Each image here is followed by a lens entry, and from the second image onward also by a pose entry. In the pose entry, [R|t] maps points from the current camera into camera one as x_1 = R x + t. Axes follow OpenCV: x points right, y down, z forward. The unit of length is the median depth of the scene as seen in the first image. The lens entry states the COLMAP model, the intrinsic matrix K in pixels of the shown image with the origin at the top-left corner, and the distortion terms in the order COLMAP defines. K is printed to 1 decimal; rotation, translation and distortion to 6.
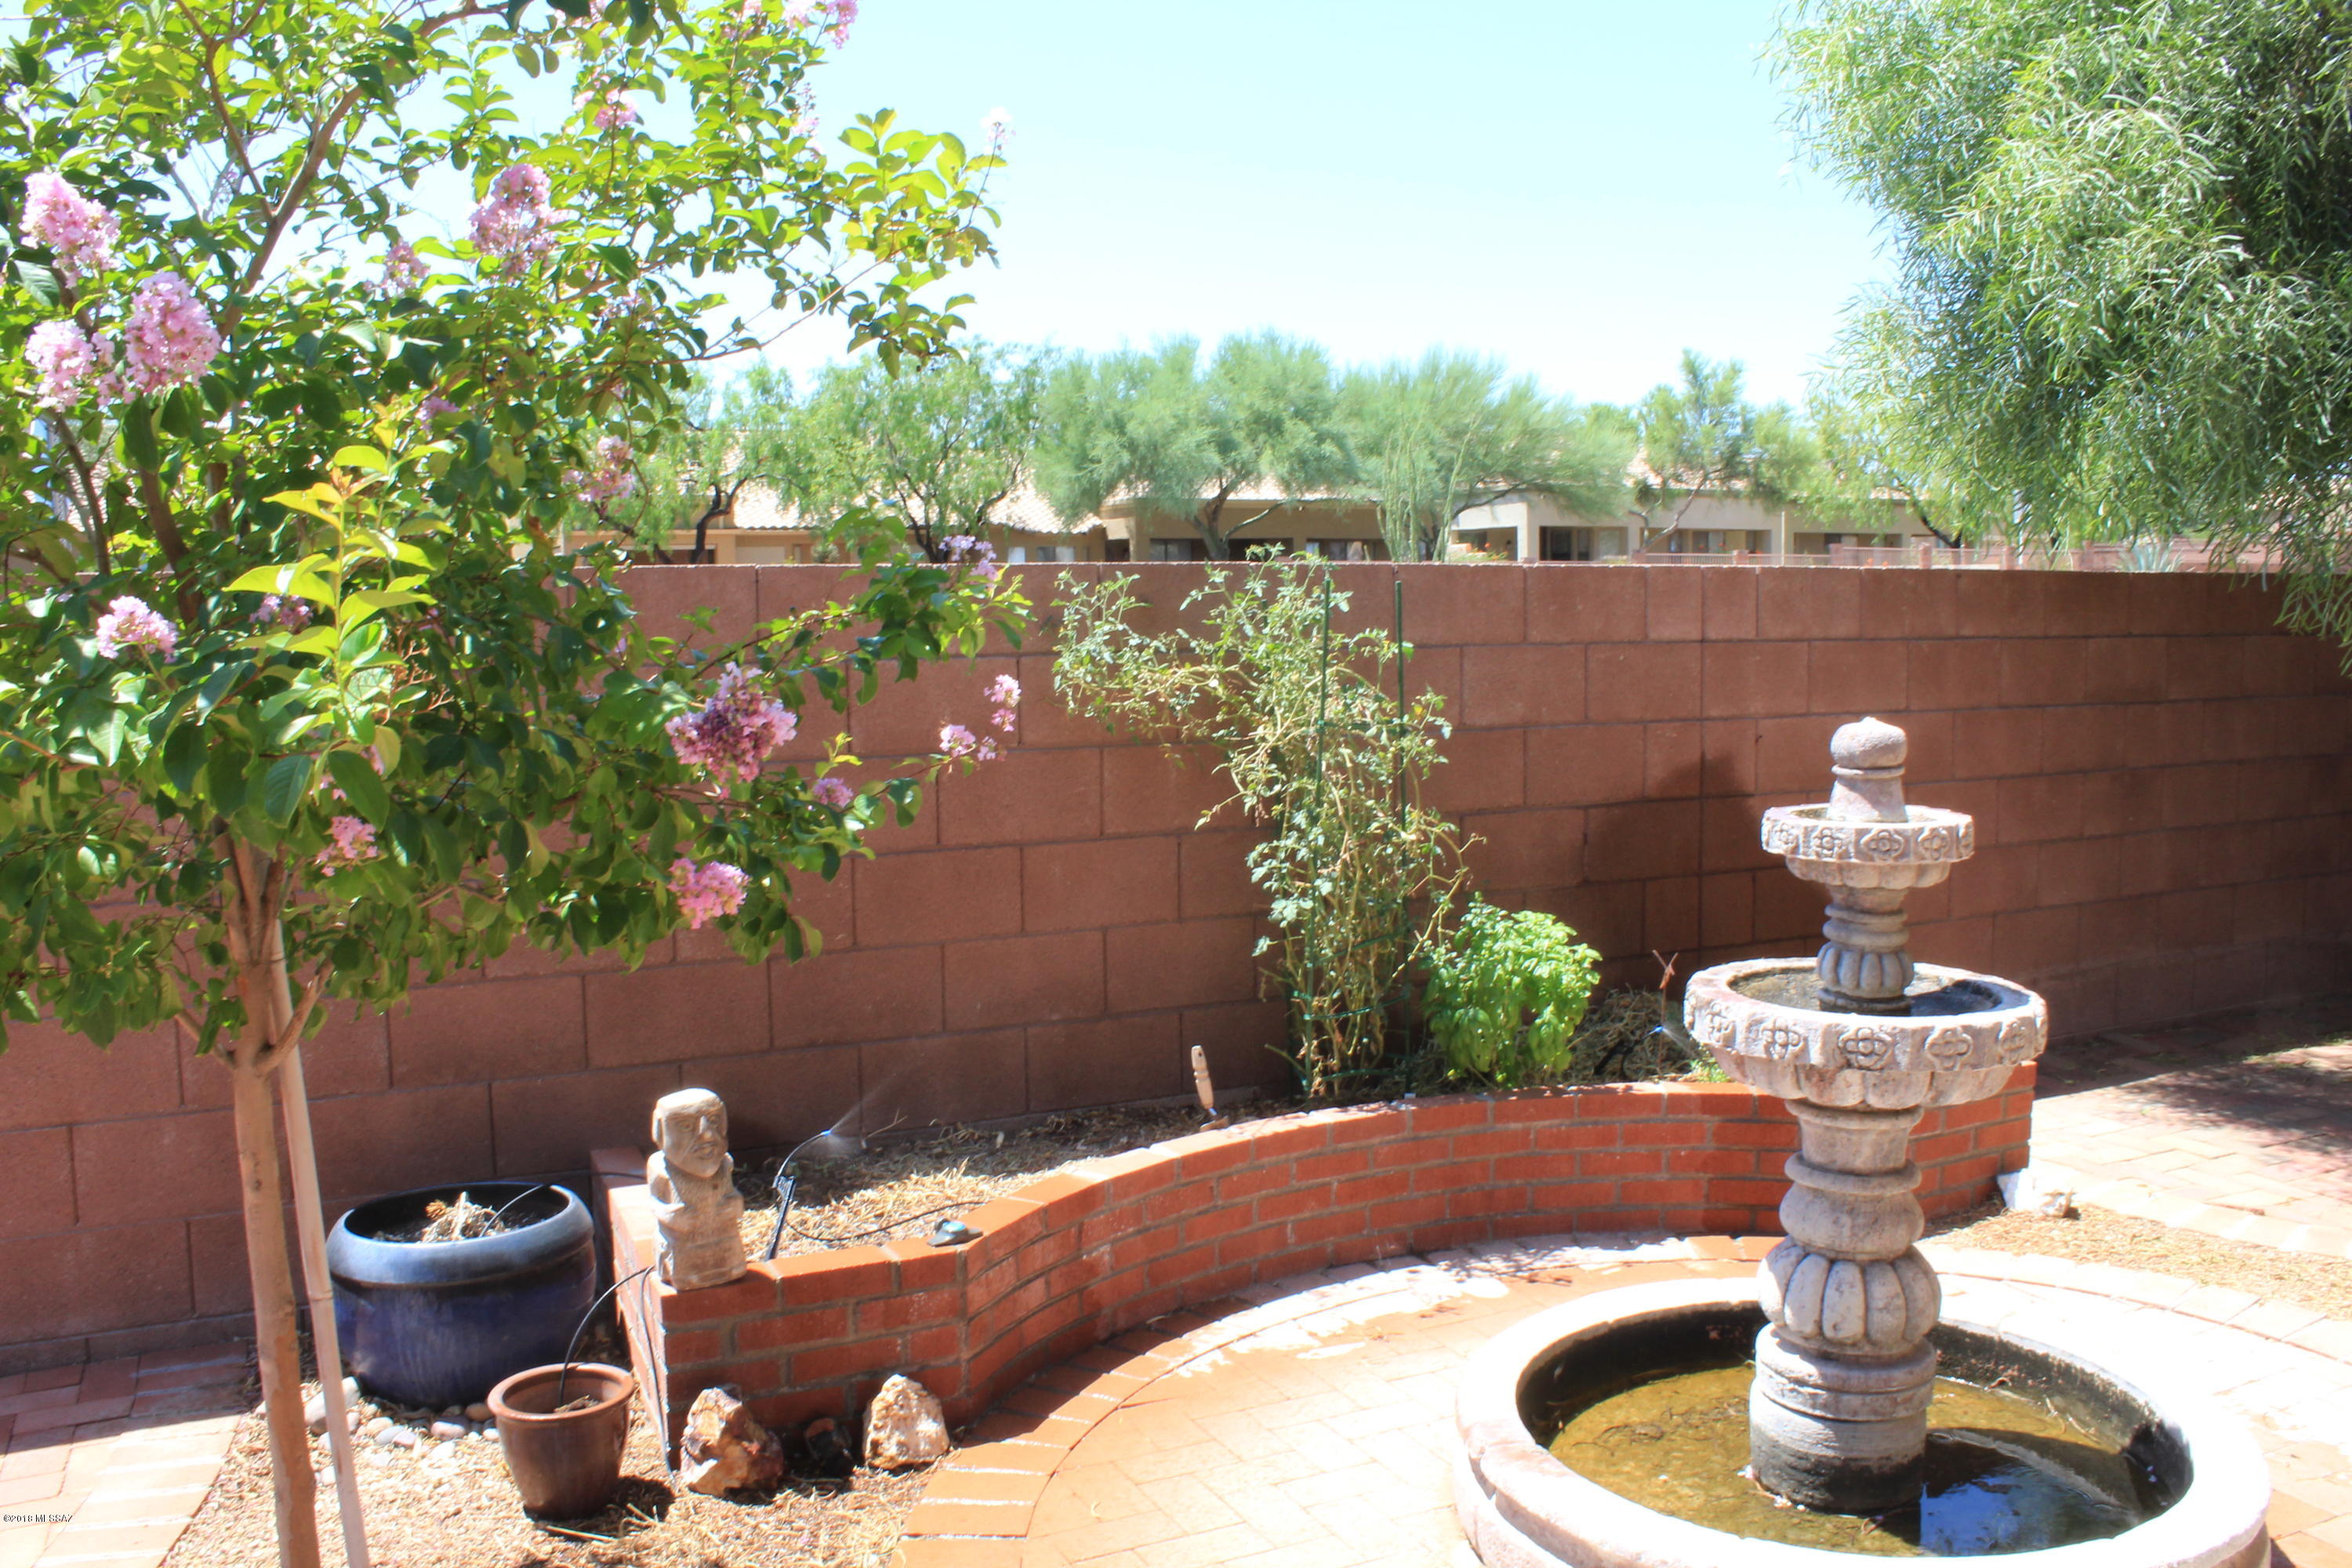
lens RADIAL K [[1951.0, 0, 1167.9], [0, 1951.0, 782.6], [0, 0, 1]] dist [-0.142877, 0.075867]
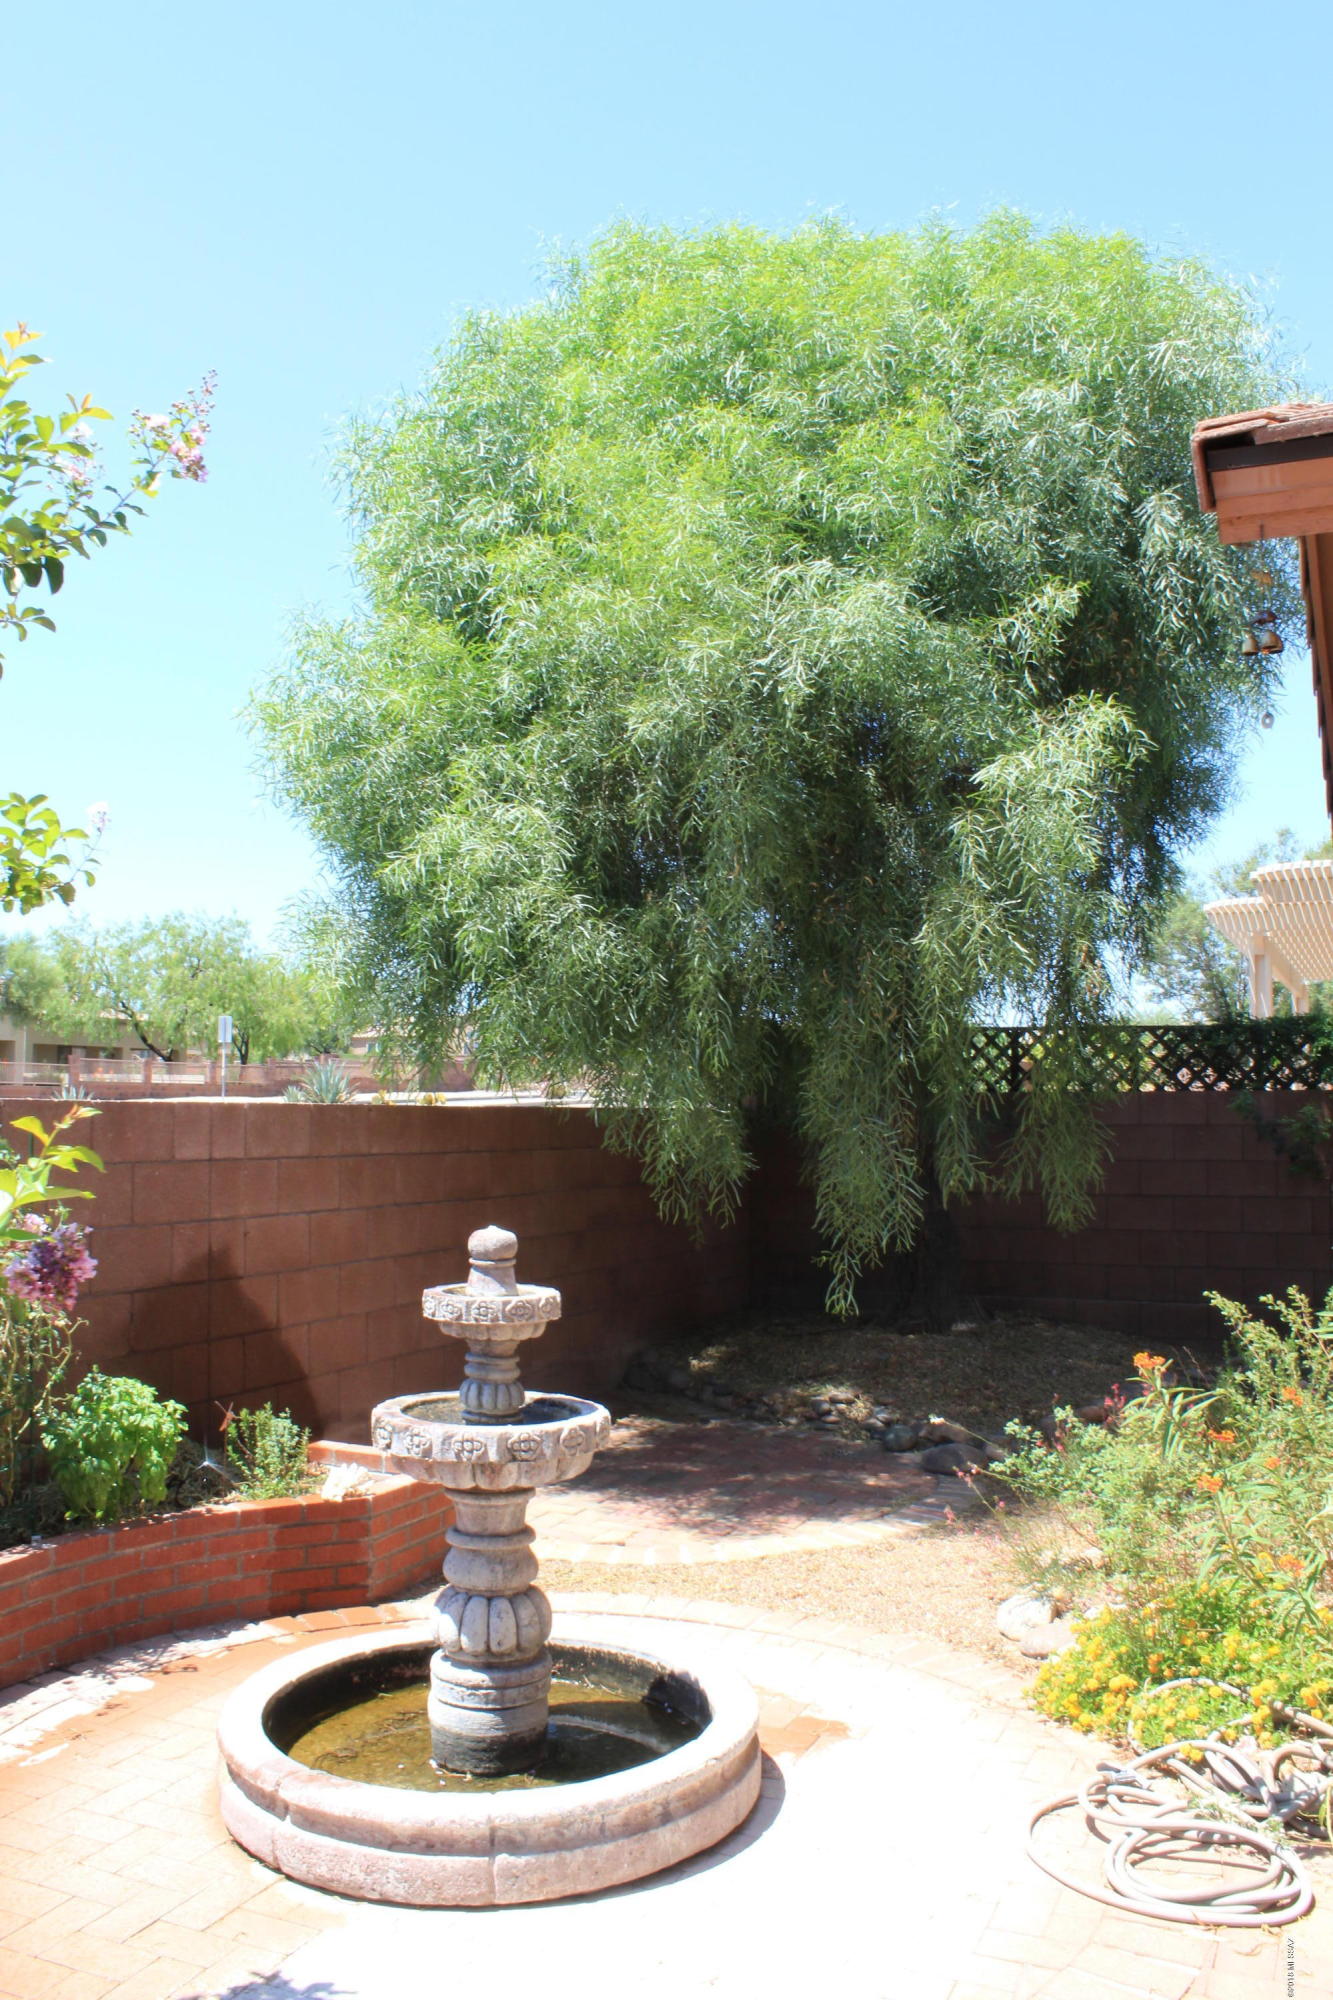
lens RADIAL K [[1659.0, 0, 682.0], [0, 1659.0, 986.8], [0, 0, 1]] dist [-0.142877, 0.075867]
pose [[0.752897, 0.065428, 0.654878, -0.369550], [0.041735, 0.988297, -0.146720, -0.022354], [-0.656813, 0.137796, 0.741356, -0.081548]]
